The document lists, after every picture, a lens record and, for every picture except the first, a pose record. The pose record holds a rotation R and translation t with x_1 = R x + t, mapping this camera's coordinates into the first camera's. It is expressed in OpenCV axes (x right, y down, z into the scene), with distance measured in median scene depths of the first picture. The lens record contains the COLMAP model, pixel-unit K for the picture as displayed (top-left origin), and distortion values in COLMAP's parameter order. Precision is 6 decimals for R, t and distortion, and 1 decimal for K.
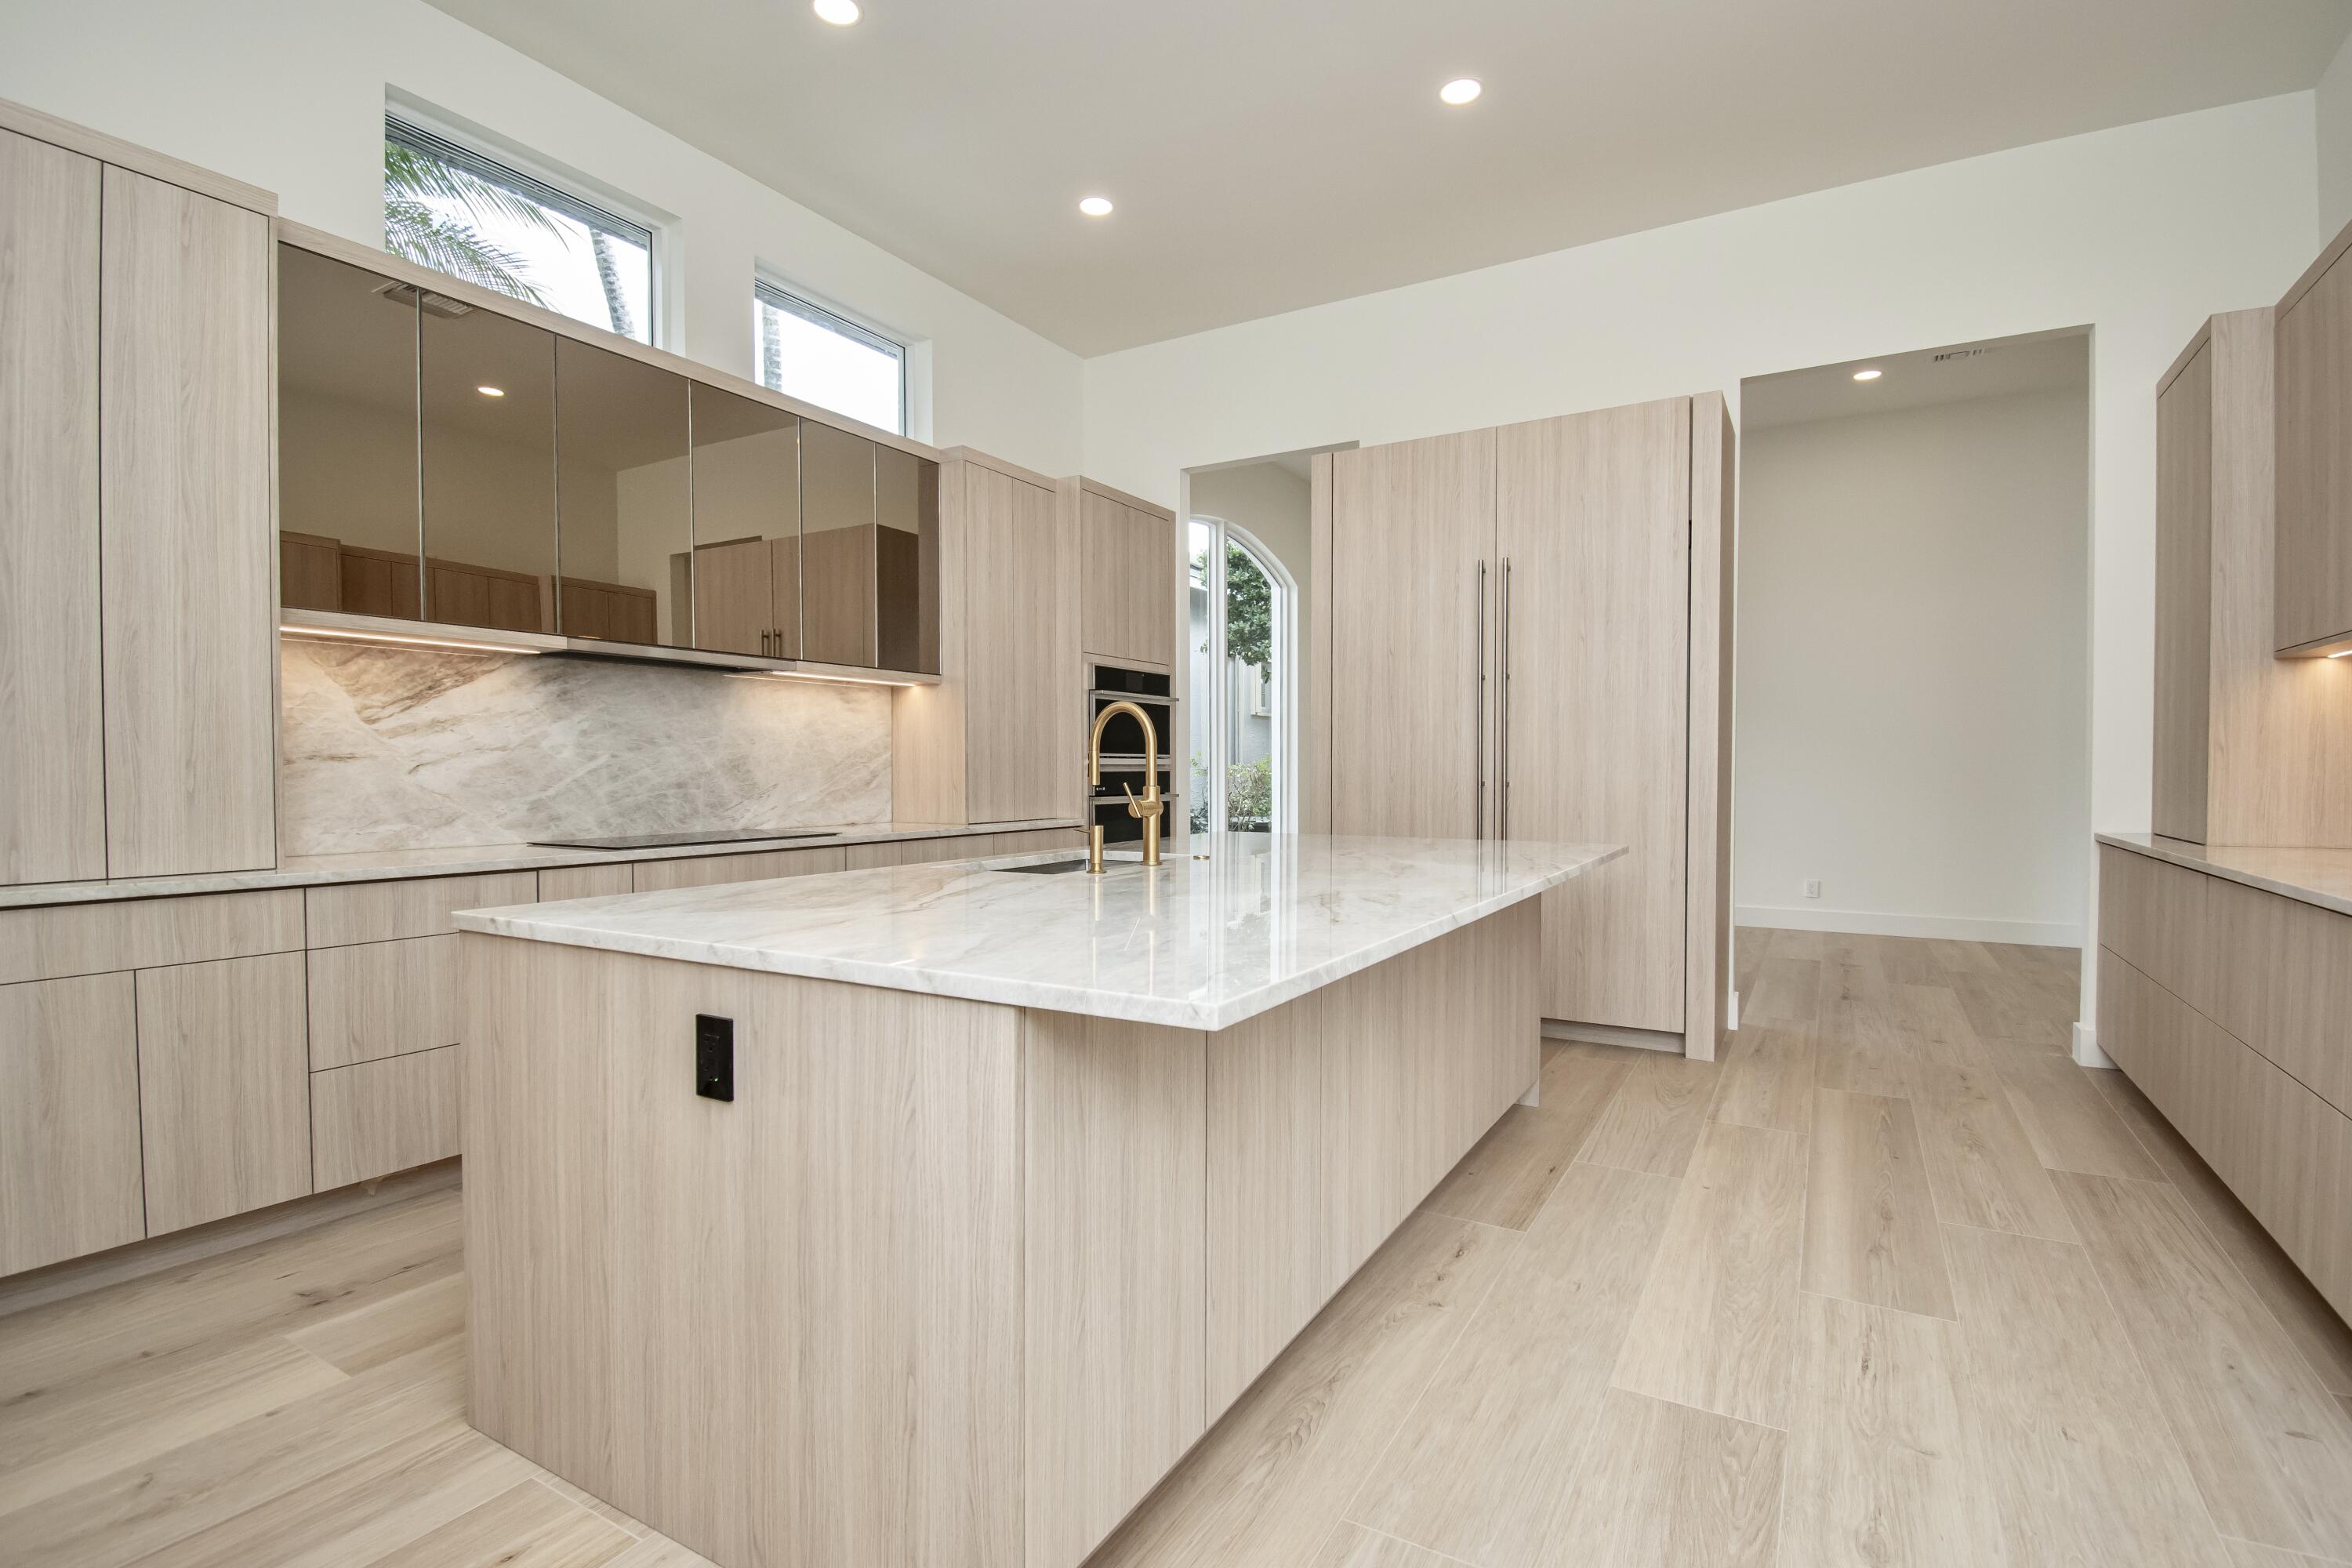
lens RADIAL K [[1079.5, 0, 1176.0], [0, 1079.5, 784.0], [0, 0, 1]] dist [0.021344, -0.025158]
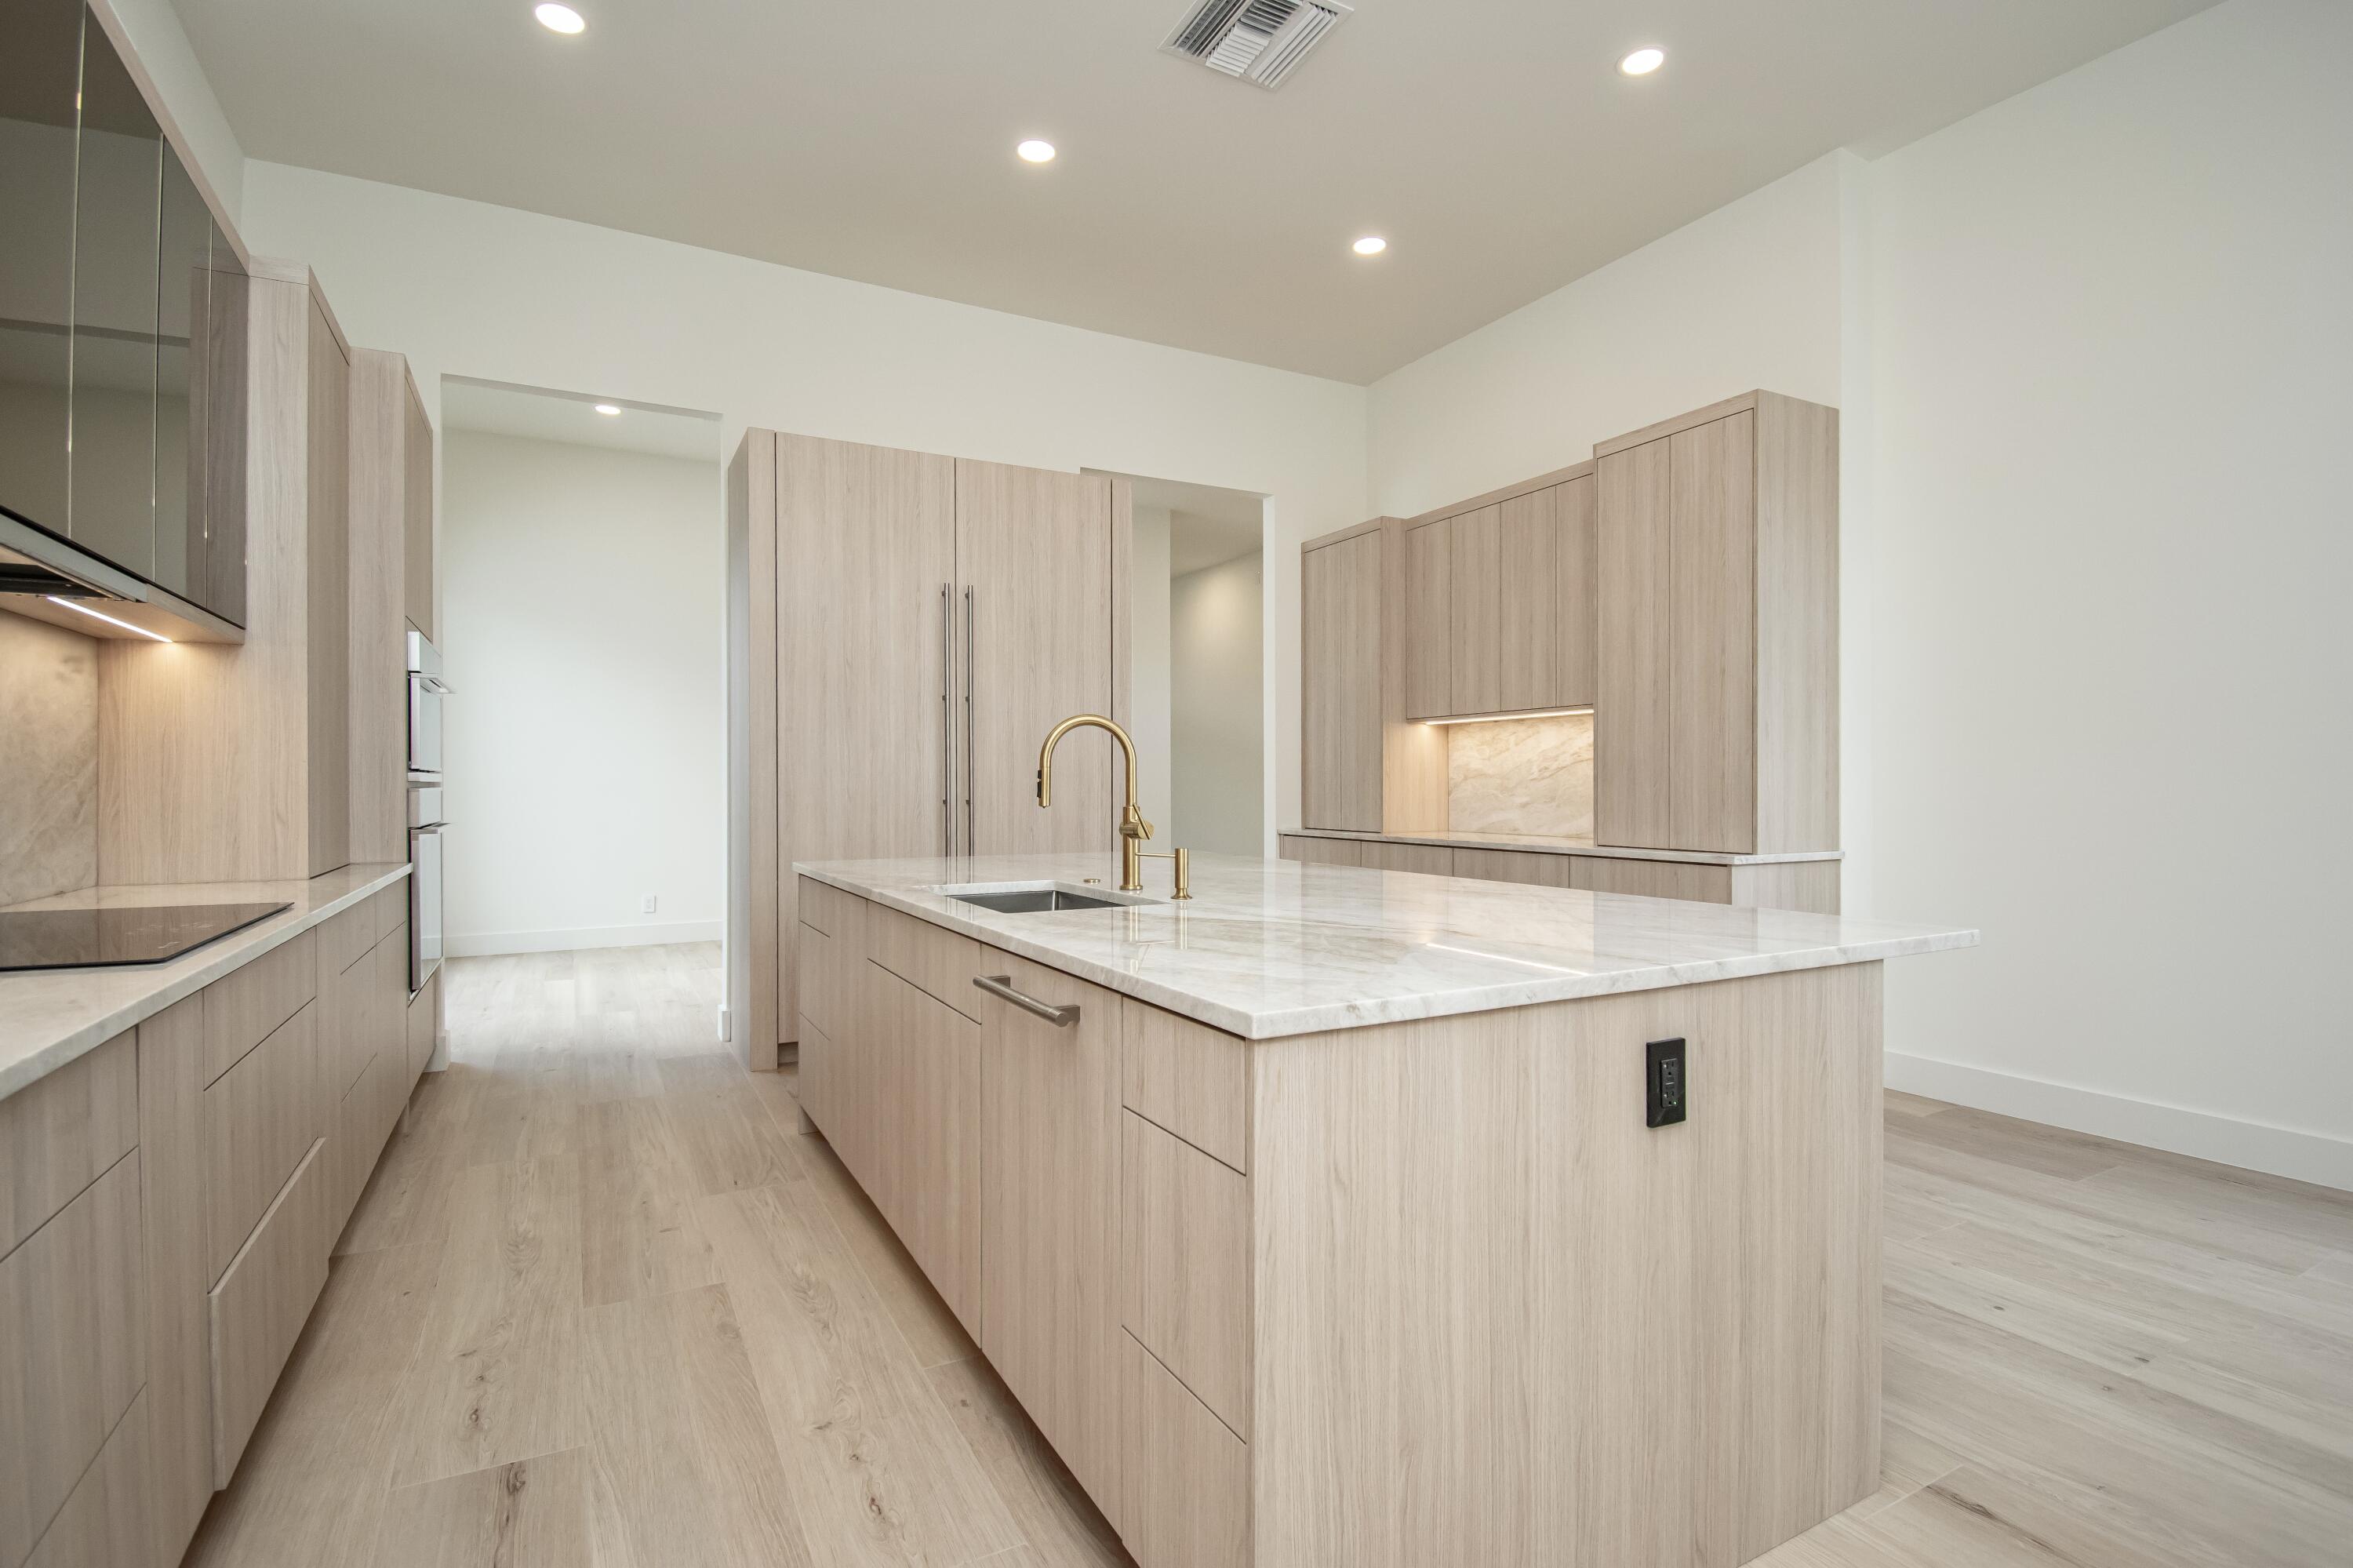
lens RADIAL K [[1095.1, 0, 1176.5], [0, 1095.1, 784.0], [0, 0, 1]] dist [-0.001368, 0.000019]
pose [[0.533096, 0.001956, 0.846053, -0.509095], [0.012480, 0.999870, -0.010175, -0.004538], [-0.845963, 0.015984, 0.533002, 0.285459]]
